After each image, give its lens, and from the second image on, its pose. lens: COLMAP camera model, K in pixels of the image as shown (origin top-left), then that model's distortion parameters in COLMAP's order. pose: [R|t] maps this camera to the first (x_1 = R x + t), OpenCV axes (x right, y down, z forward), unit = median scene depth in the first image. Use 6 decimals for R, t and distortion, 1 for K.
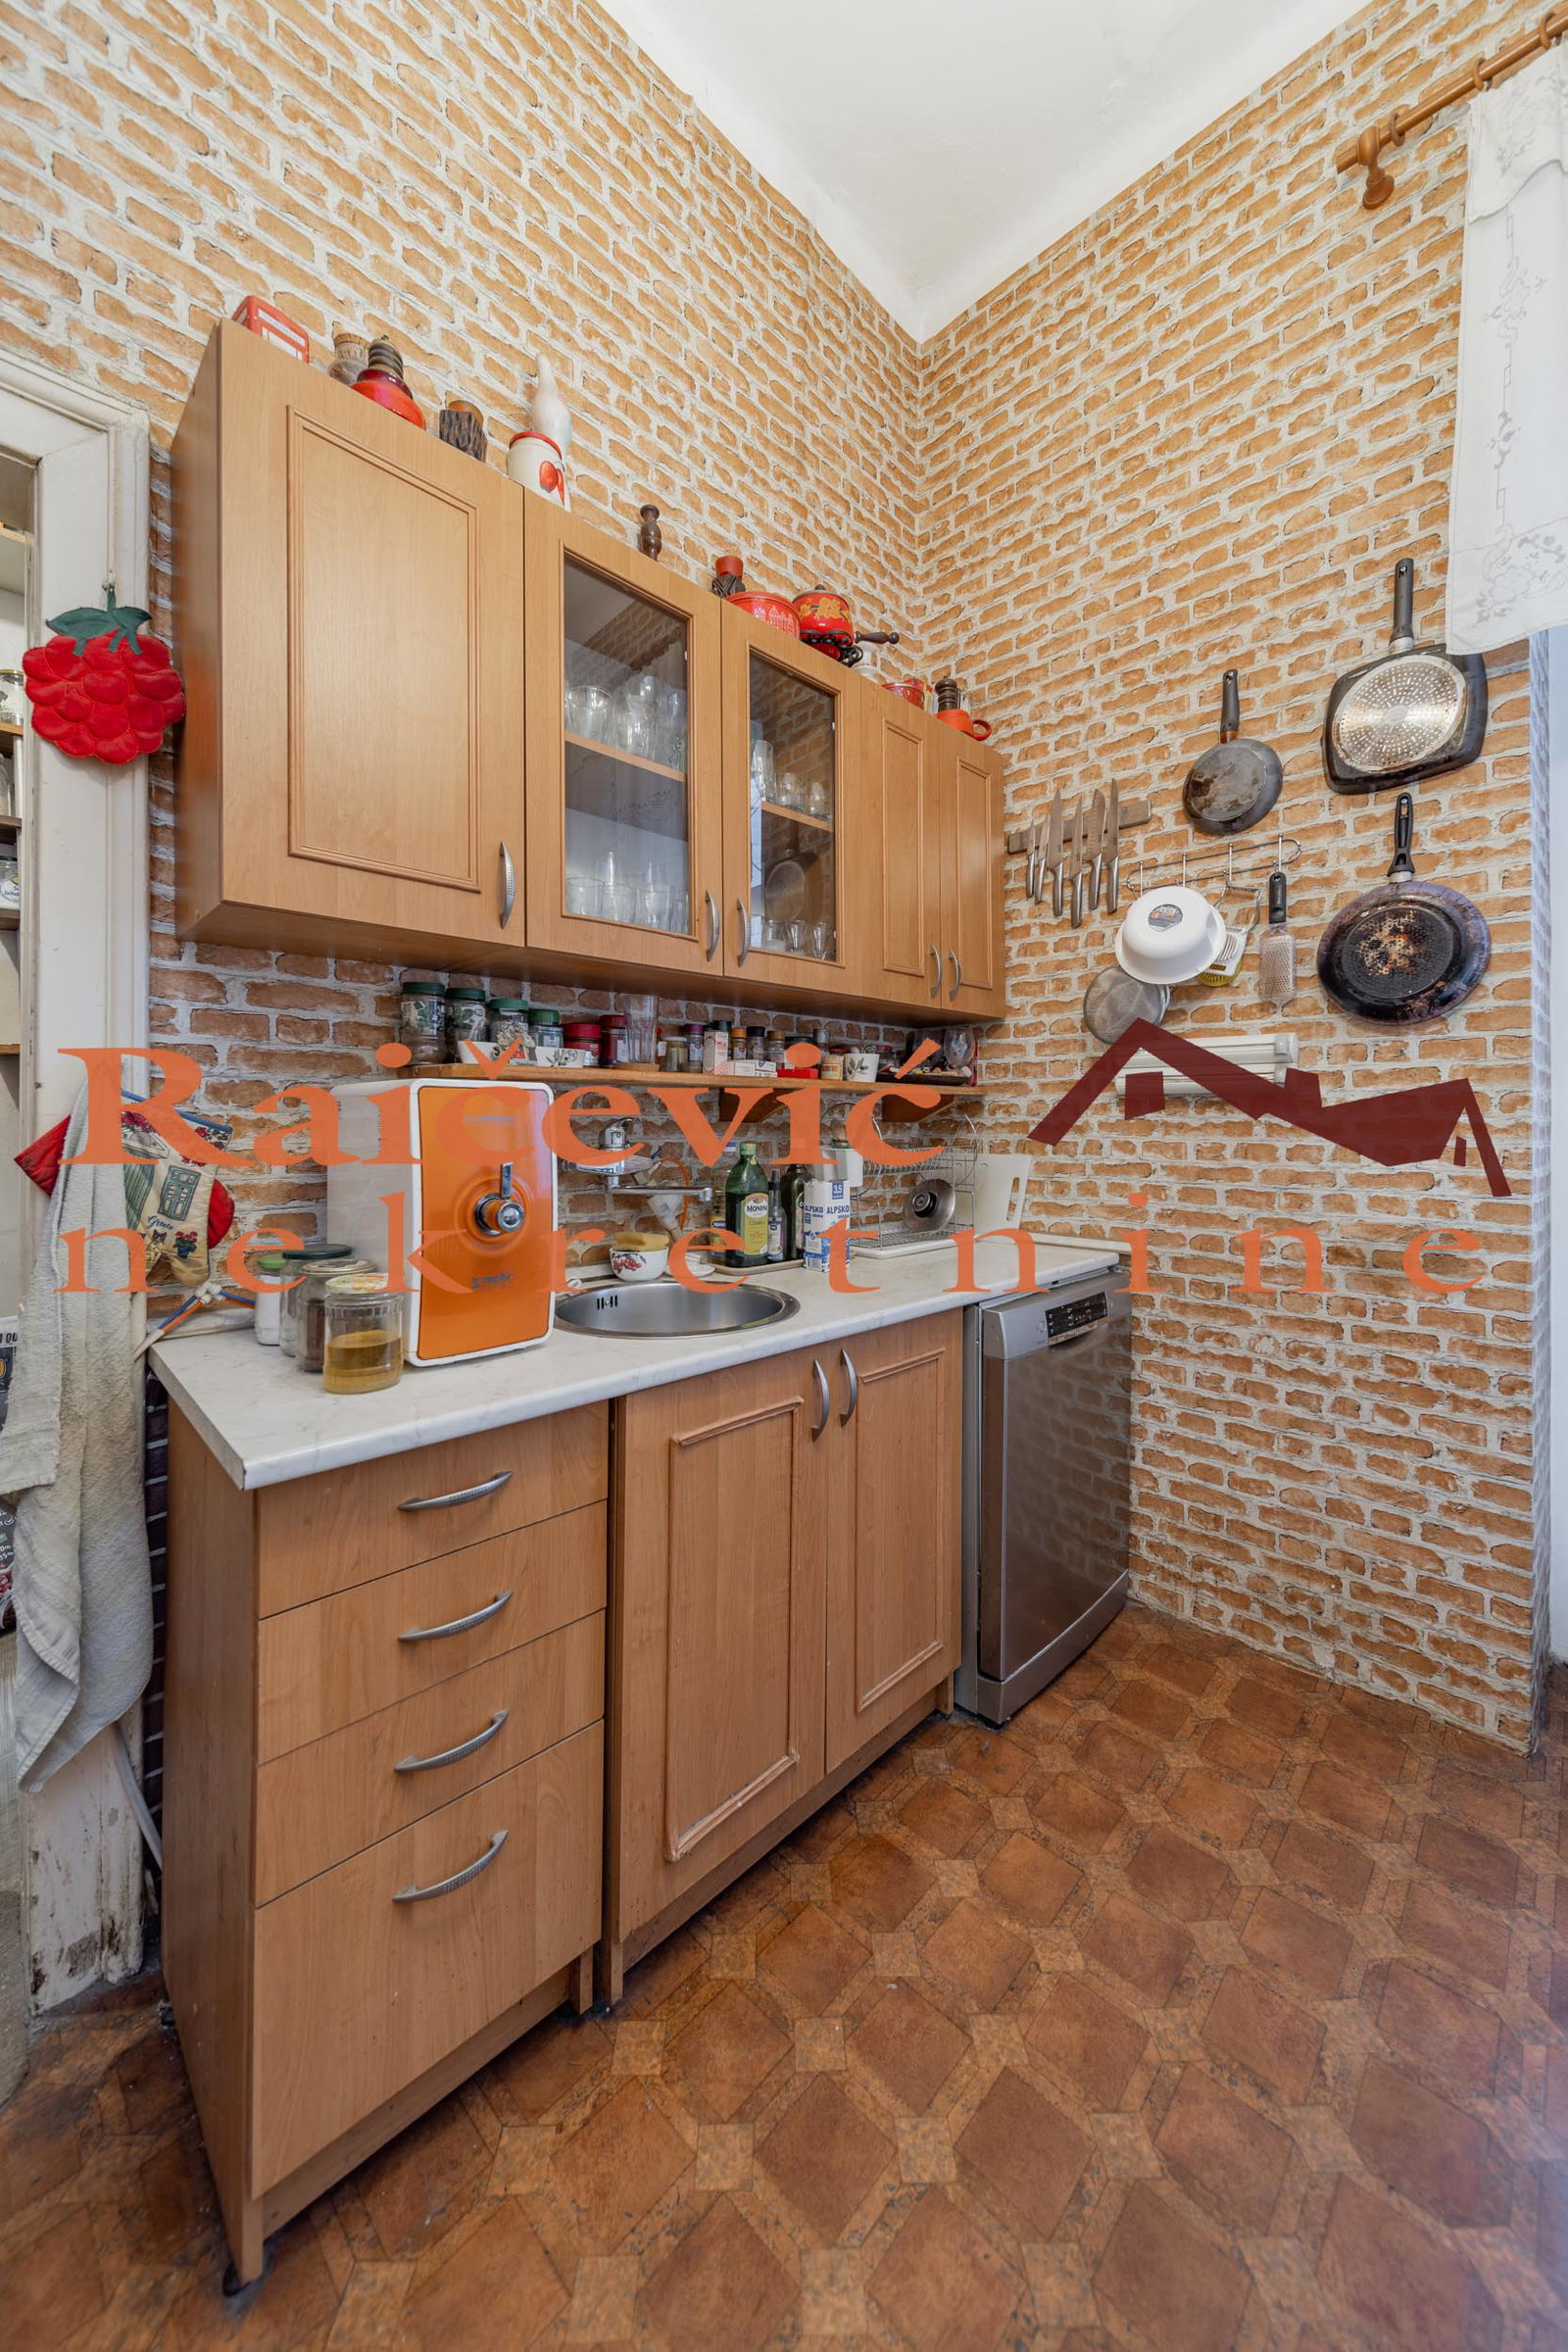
lens RADIAL K [[844.2, 0, 789.1], [0, 844.2, 1125.9], [0, 0, 1]] dist [-0.001943, -0.000037]
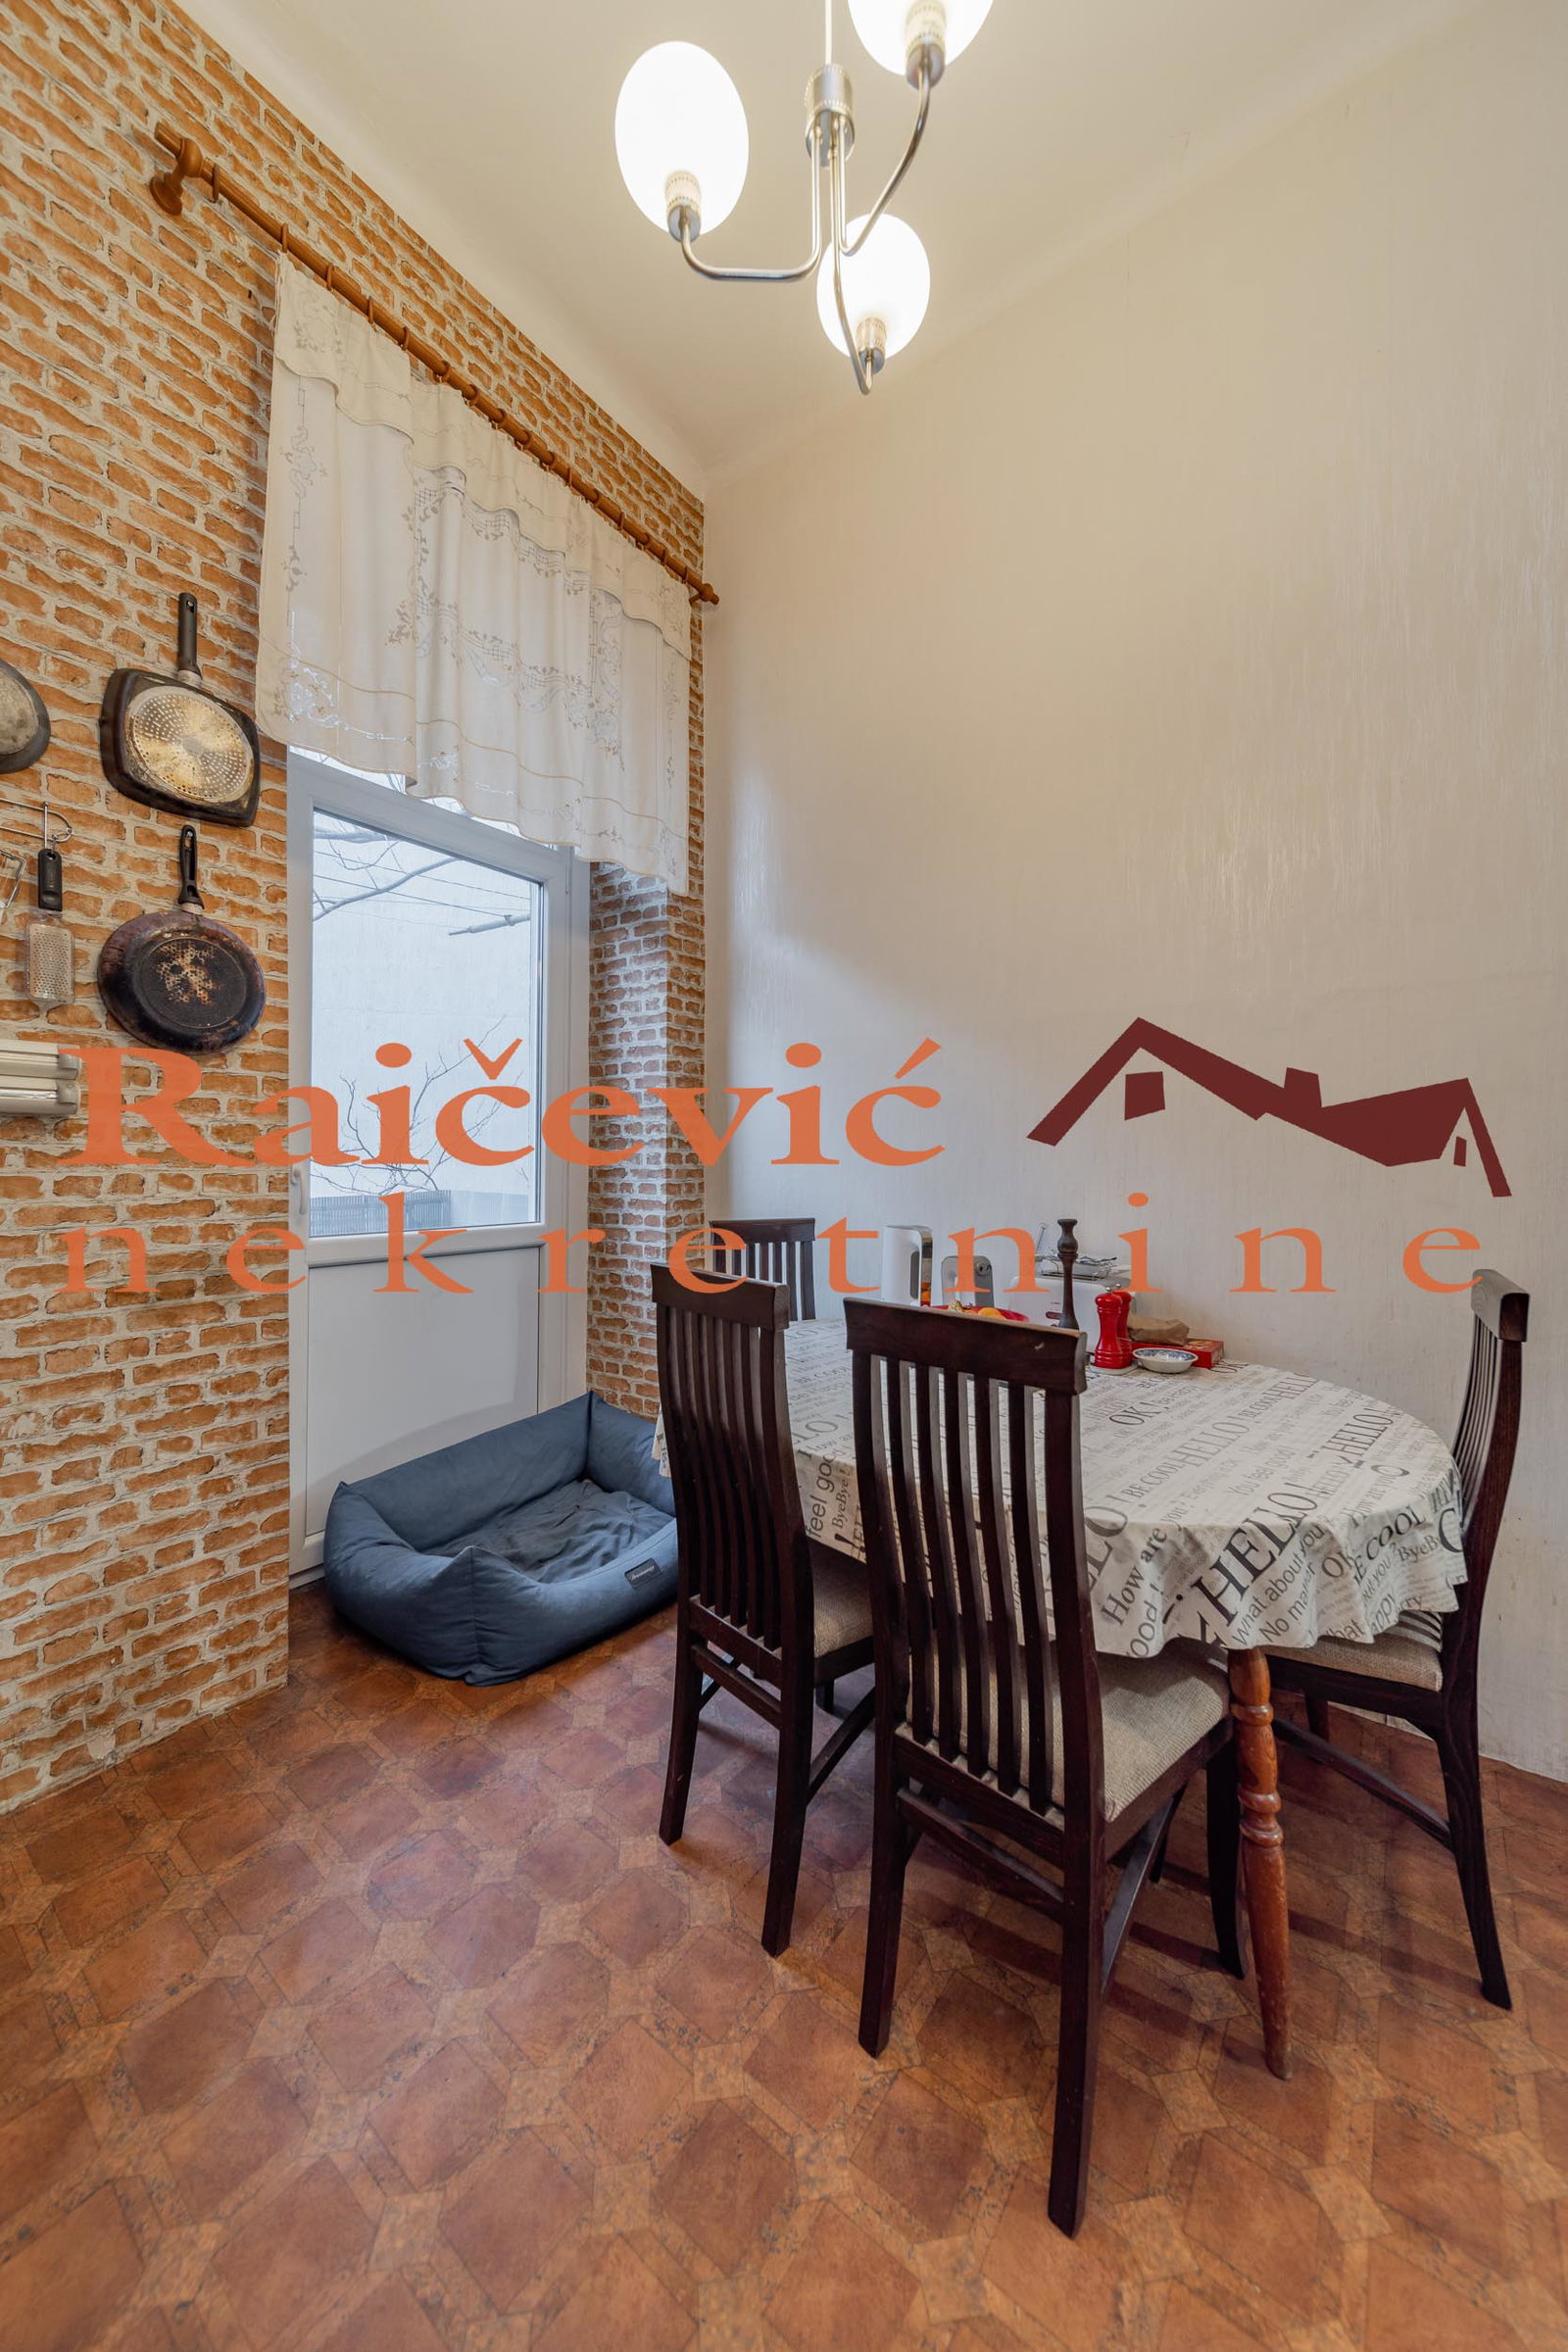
lens RADIAL K [[825.2, 0, 782.7], [0, 825.2, 1156.4], [0, 0, 1]] dist [-0.000513, -0.000046]
pose [[-0.113146, -0.000655, 0.993578, -0.324773], [-0.002657, 0.999996, 0.000357, -0.000090], [-0.993575, -0.002600, -0.113148, 0.391383]]
